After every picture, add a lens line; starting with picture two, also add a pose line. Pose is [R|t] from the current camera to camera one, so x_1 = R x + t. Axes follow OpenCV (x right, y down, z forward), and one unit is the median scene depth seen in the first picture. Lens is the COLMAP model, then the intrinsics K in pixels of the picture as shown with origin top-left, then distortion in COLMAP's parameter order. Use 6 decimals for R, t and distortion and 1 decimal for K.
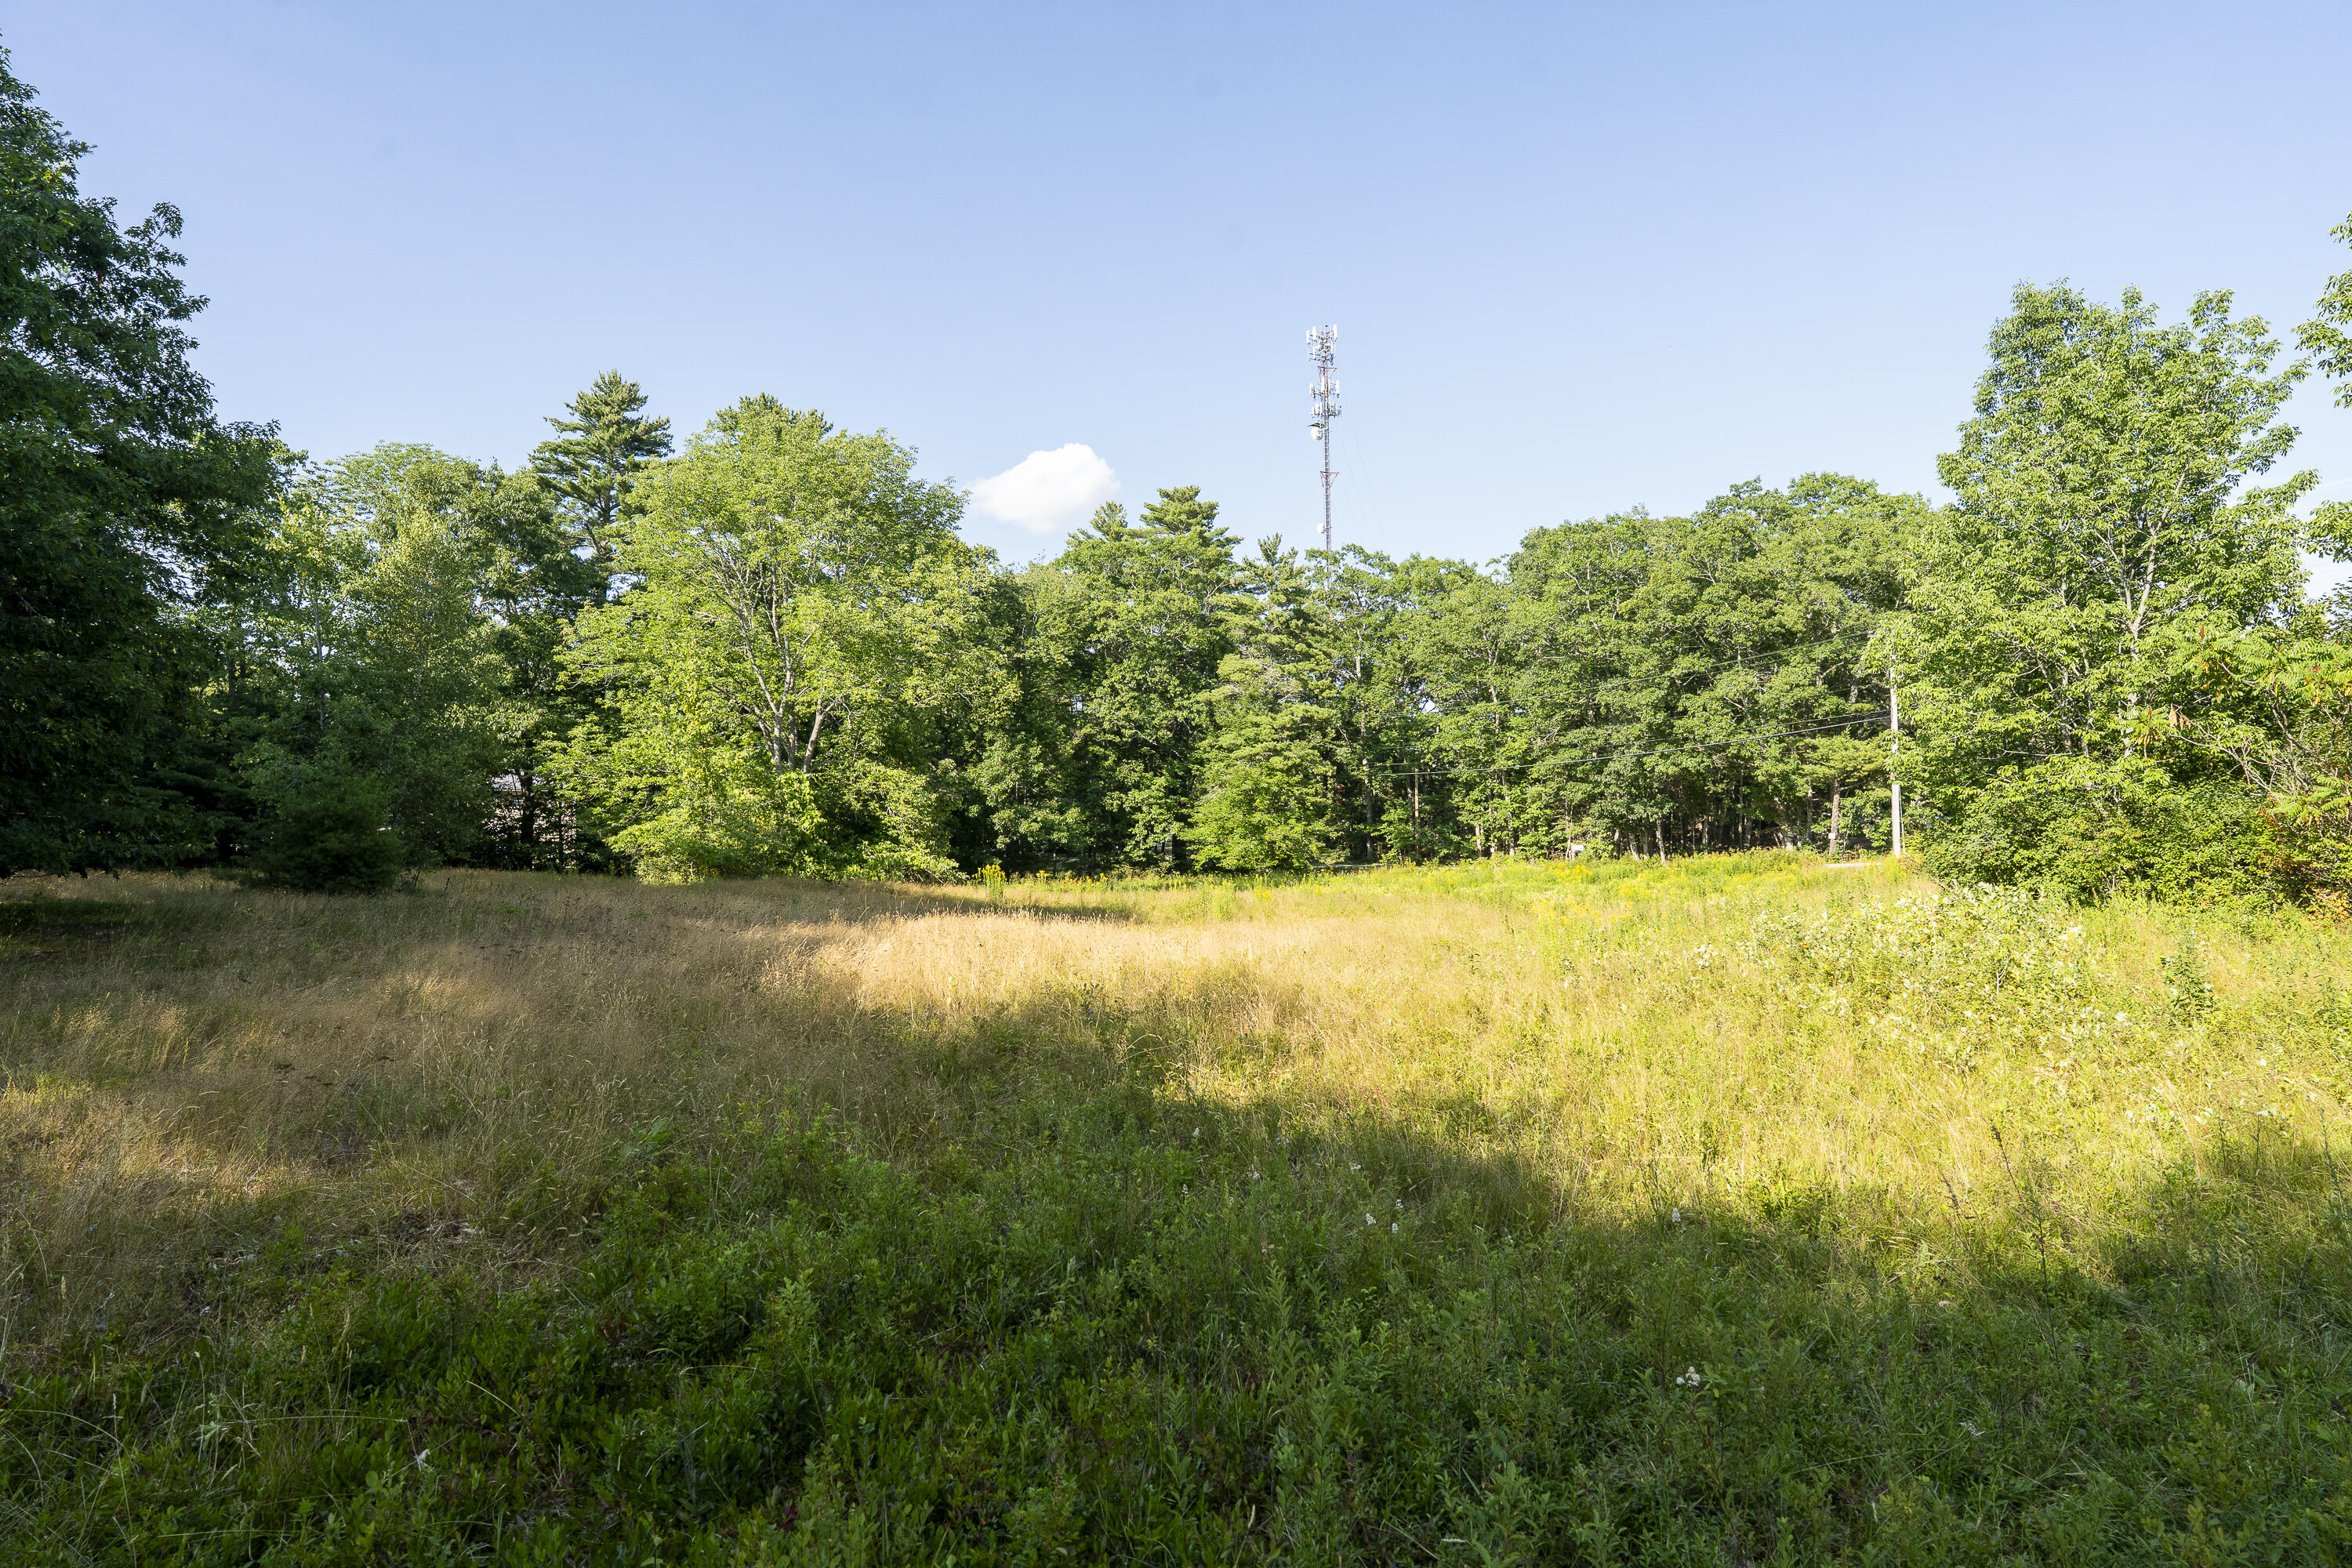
lens RADIAL K [[1242.4, 0, 1179.1], [0, 1242.4, 790.4], [0, 0, 1]] dist [-0.015945, 0.000537]
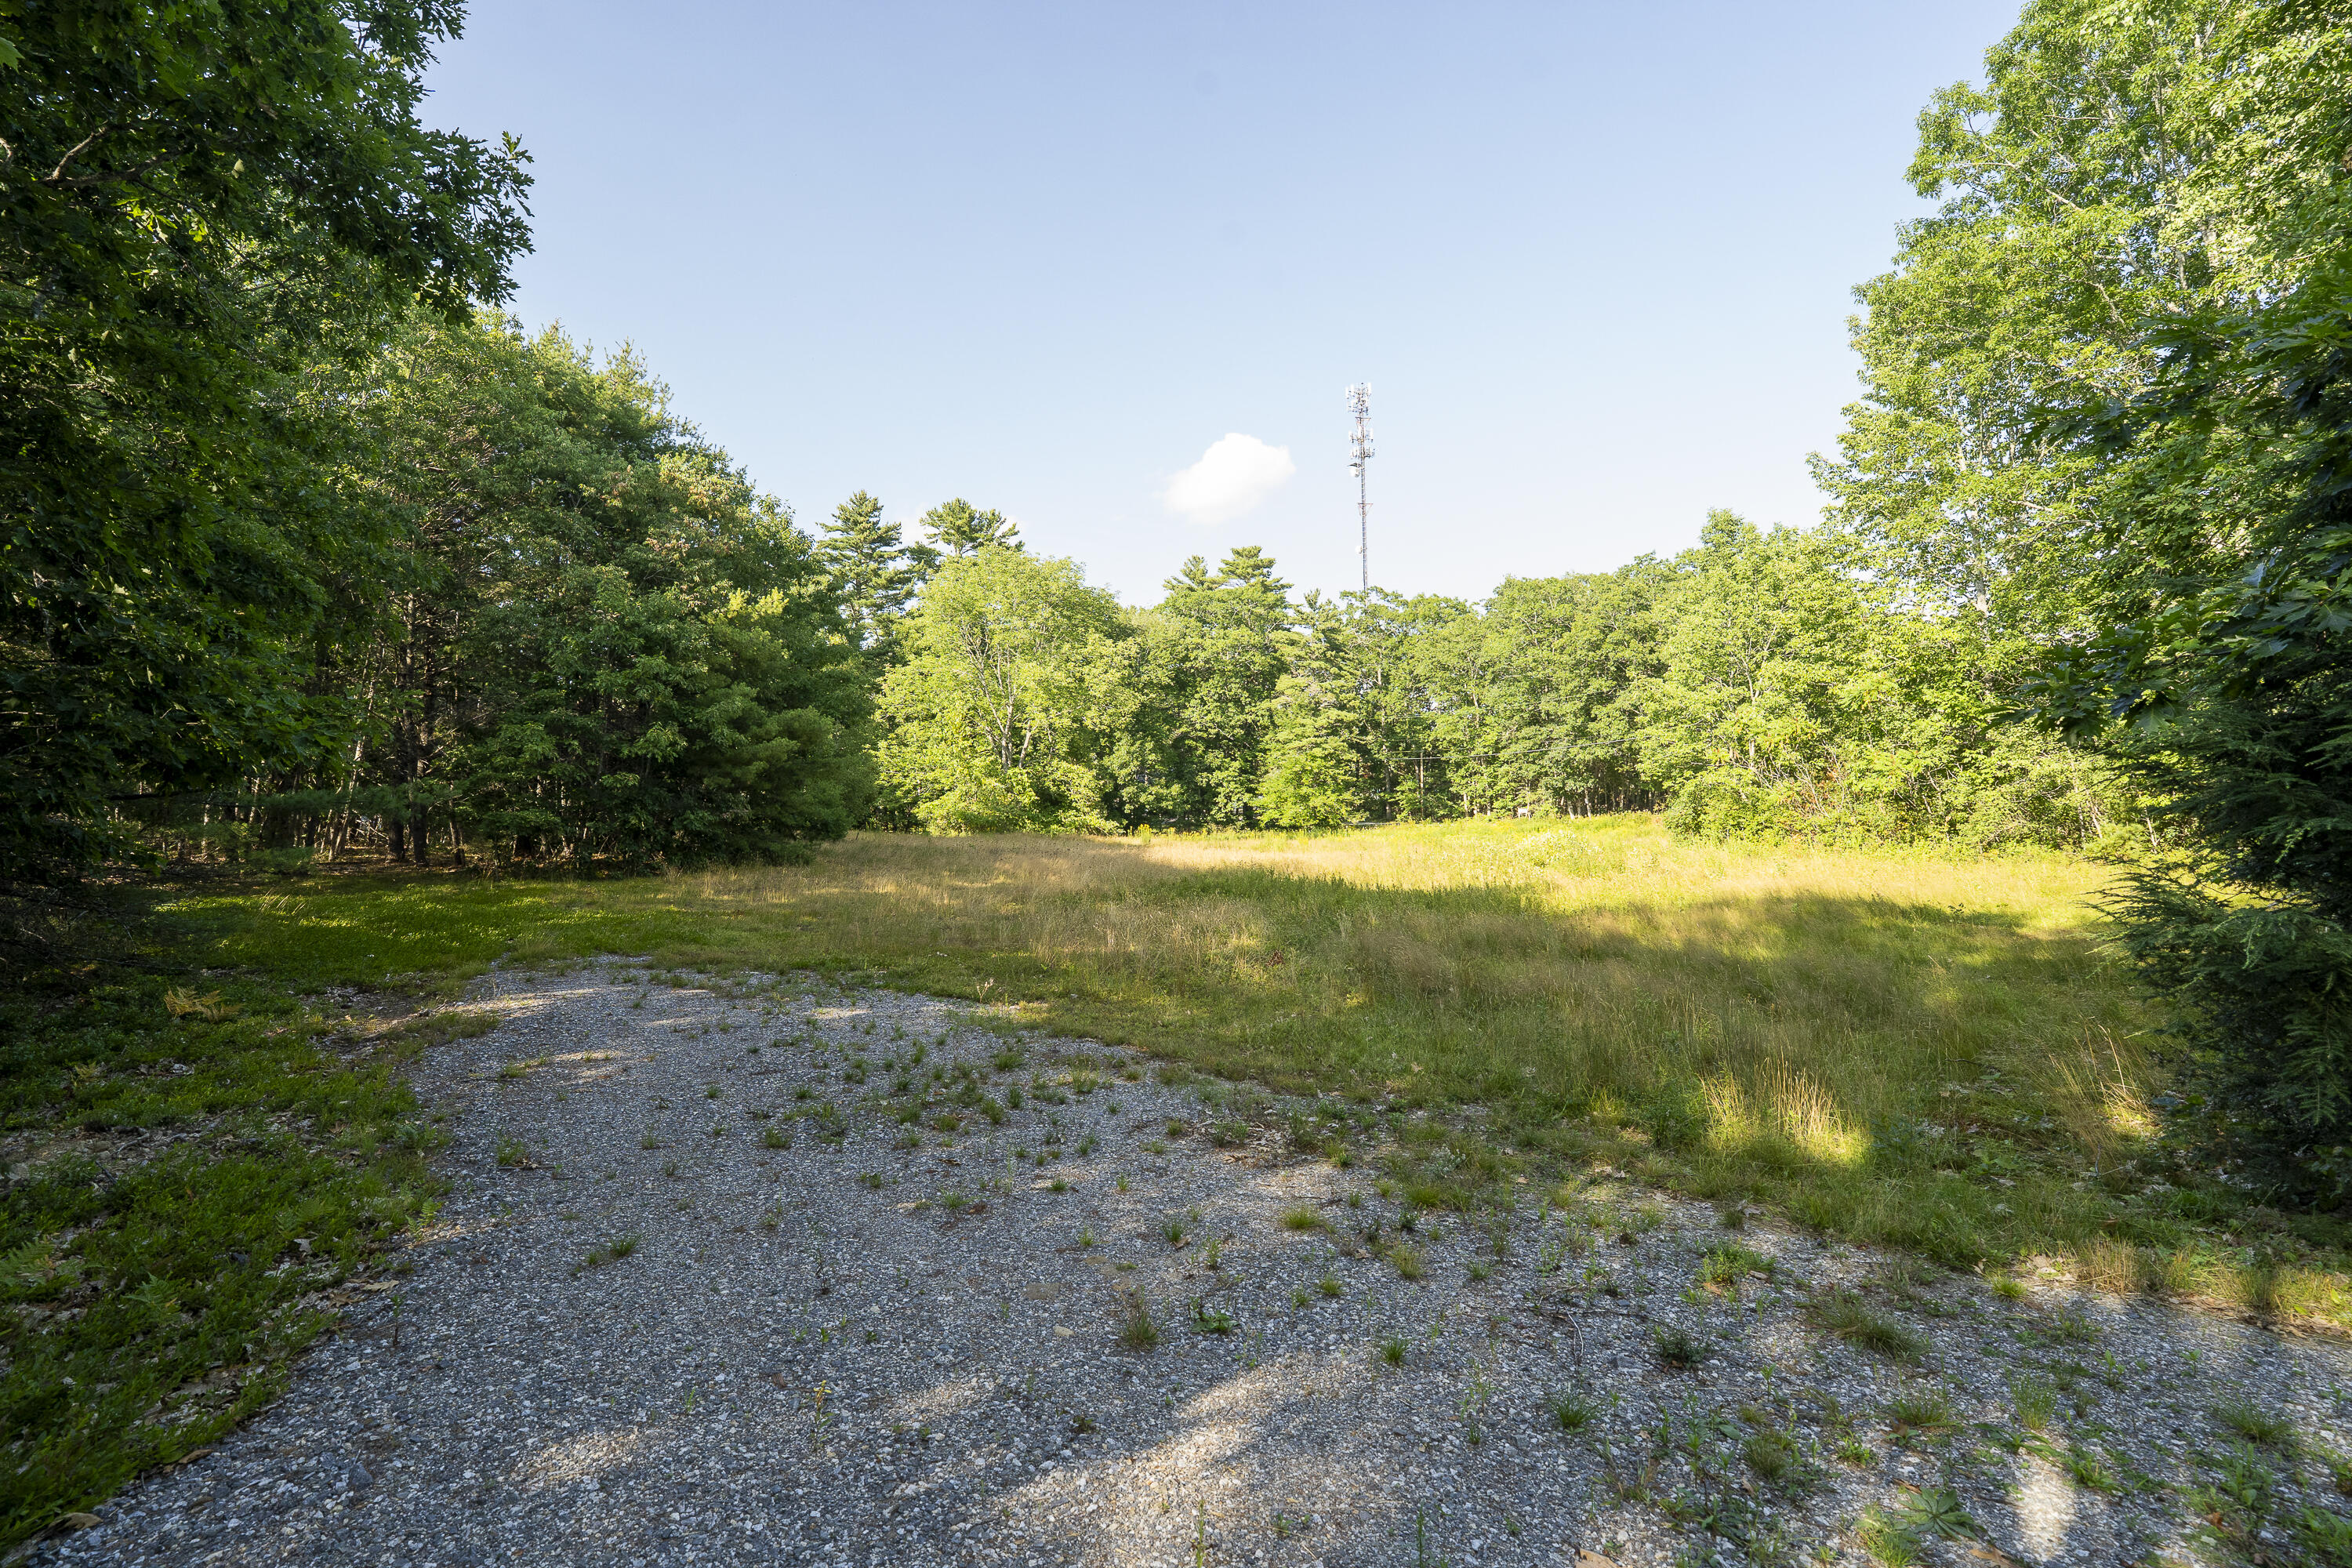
lens RADIAL K [[1109.8, 0, 1171.7], [0, 1109.8, 781.2], [0, 0, 1]] dist [-0.026629, 0.006318]
pose [[0.998014, -0.006763, -0.062626, -0.009291], [0.008177, 0.999717, 0.022358, -0.018538], [0.062457, -0.022826, 0.997787, -0.286878]]
